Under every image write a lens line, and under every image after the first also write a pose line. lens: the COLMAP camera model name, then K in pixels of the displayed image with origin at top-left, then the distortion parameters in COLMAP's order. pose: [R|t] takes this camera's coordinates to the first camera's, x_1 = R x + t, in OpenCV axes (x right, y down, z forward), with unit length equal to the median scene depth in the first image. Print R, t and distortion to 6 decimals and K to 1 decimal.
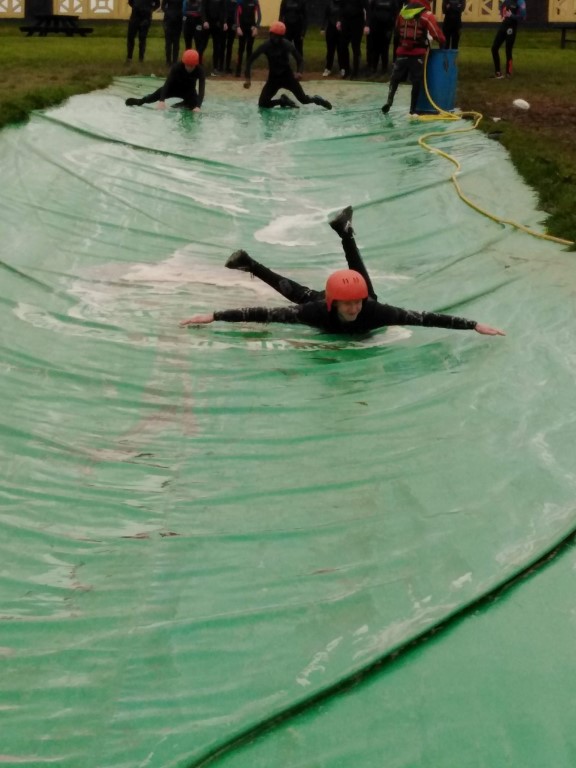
lens RADIAL K [[568.8, 0, 362.9], [0, 568.8, 368.8], [0, 0, 1]] dist [0.027346, -0.012335]
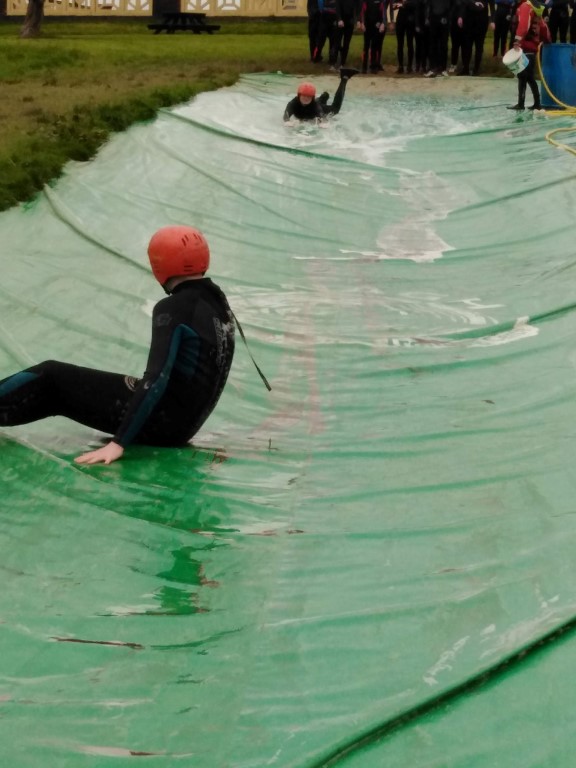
lens RADIAL K [[568.8, 0, 252.2], [0, 568.8, 368.8], [0, 0, 1]] dist [0.027346, -0.012335]
pose [[0.999993, 0.003283, -0.001998, -0.412656], [-0.003285, 0.999994, -0.000927, 0.006405], [0.001995, 0.000934, 0.999998, 0.002401]]
